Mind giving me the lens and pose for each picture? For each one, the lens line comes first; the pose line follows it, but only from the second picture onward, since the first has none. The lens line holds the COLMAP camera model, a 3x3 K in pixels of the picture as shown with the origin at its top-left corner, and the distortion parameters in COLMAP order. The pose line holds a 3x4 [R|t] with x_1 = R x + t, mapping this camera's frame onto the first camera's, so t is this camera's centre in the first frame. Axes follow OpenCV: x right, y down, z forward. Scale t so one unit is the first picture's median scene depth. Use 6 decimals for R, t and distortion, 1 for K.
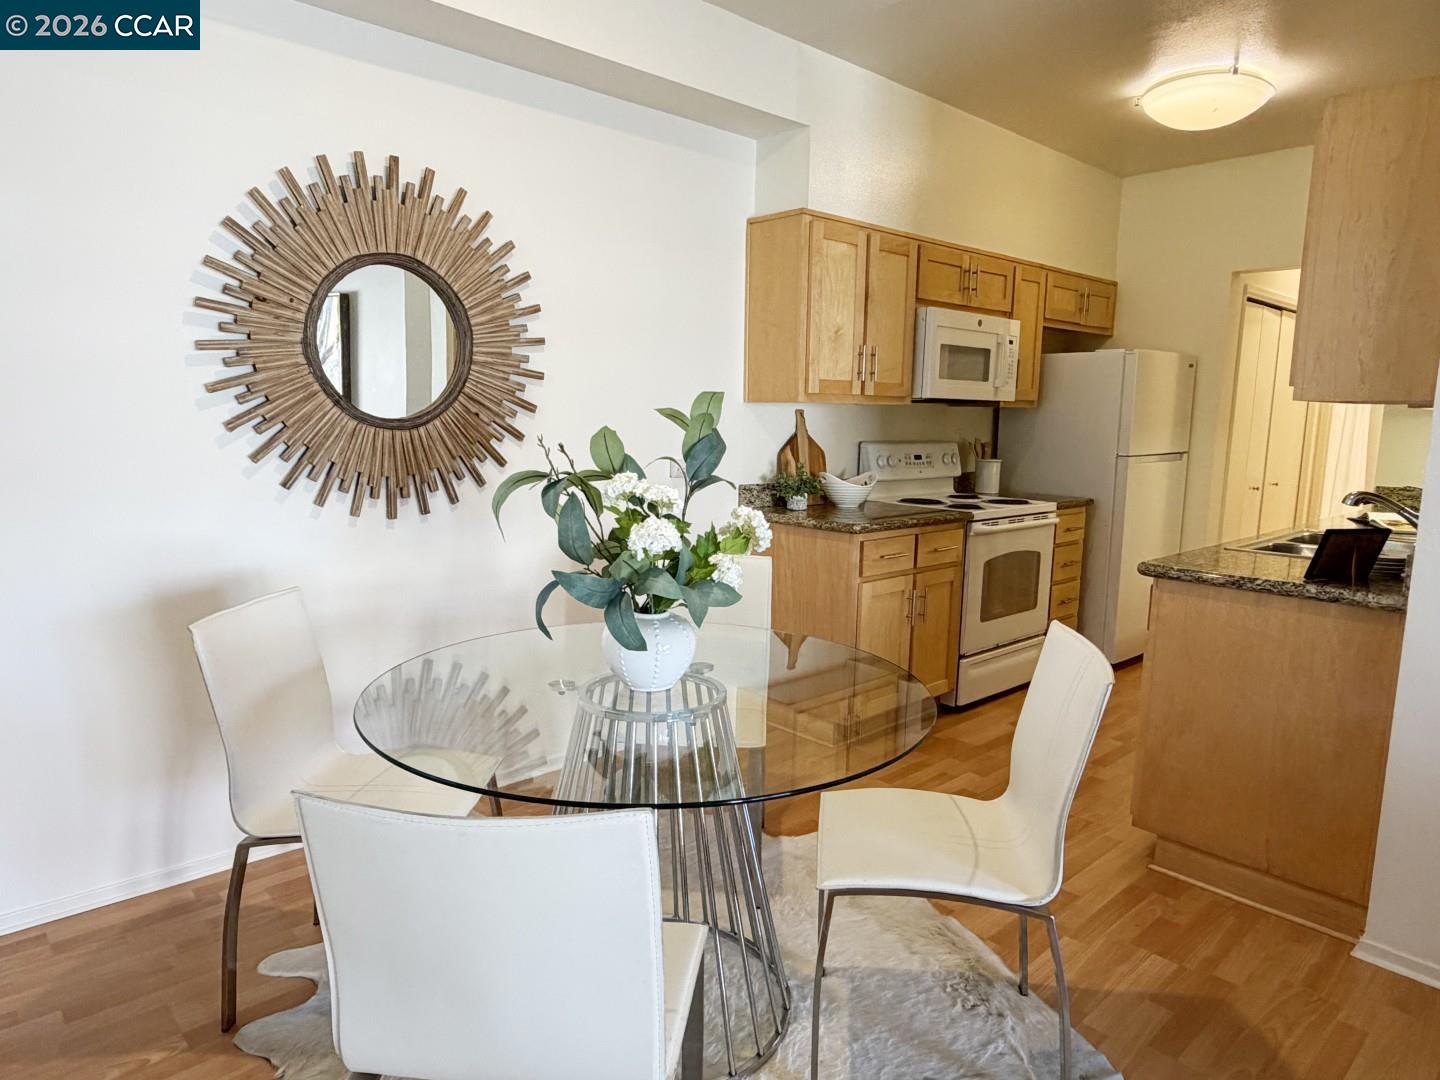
lens RADIAL K [[910.5, 0, 718.8], [0, 910.5, 544.8], [0, 0, 1]] dist [0.001697, 0.000156]
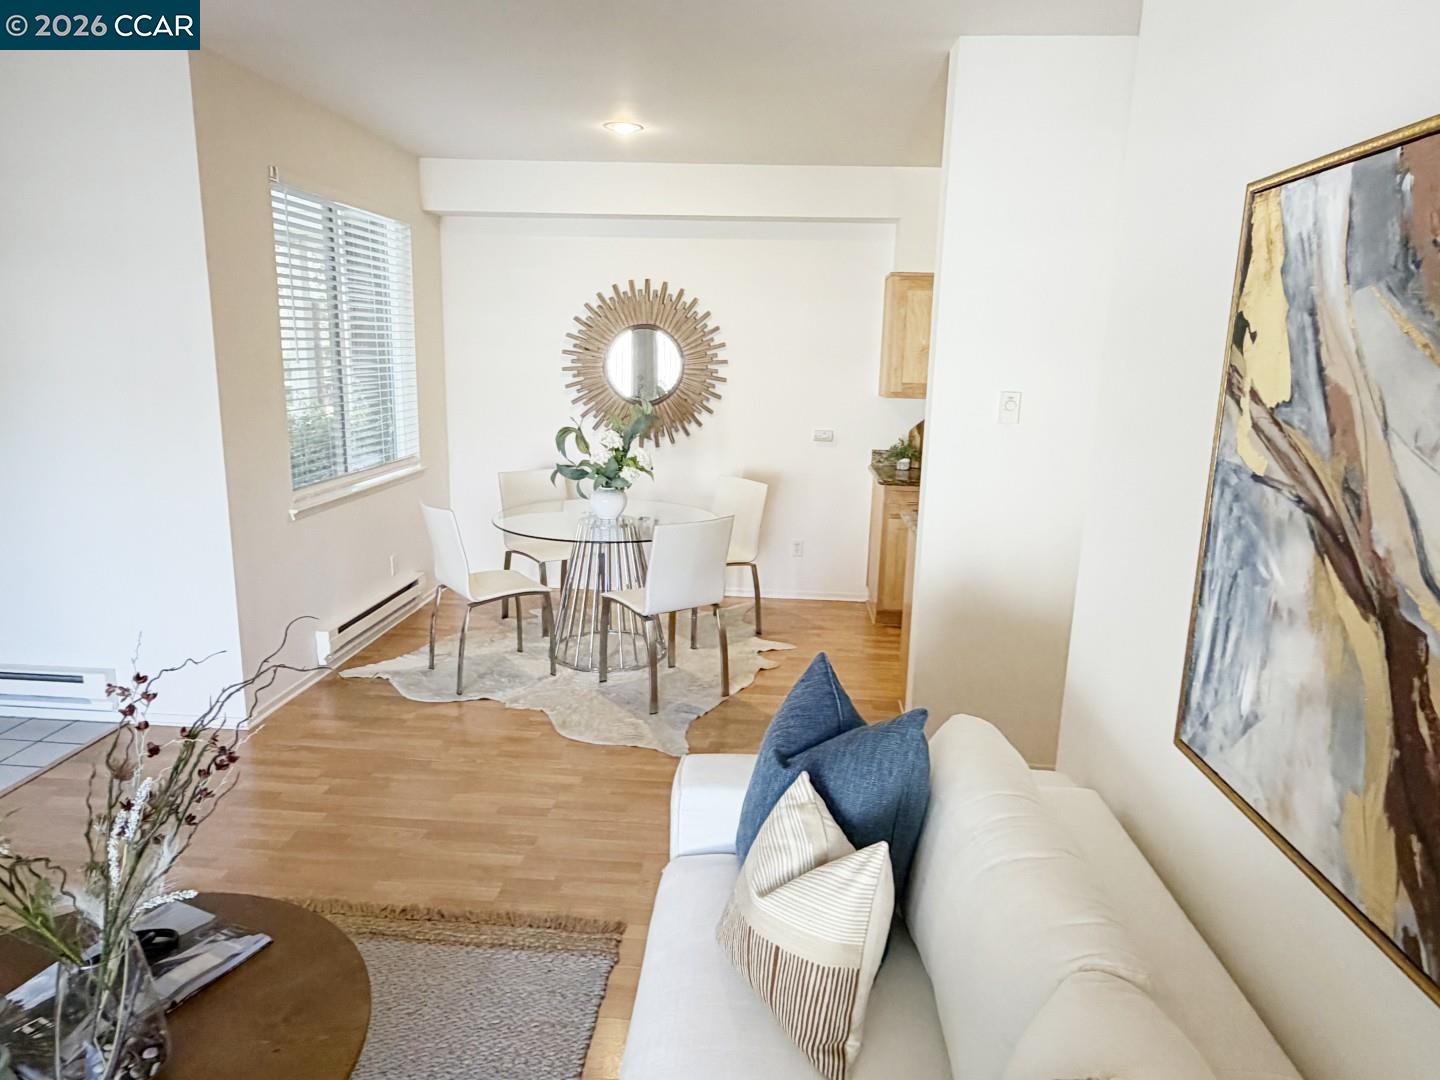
lens RADIAL K [[901.4, 0, 720.0], [0, 901.4, 540.0], [0, 0, 1]] dist [-0.002813, 0.000950]
pose [[0.685571, 0.151493, -0.712069, 0.975379], [-0.122700, 0.988161, 0.092098, -0.023888], [0.717591, 0.024231, 0.696043, -0.247008]]
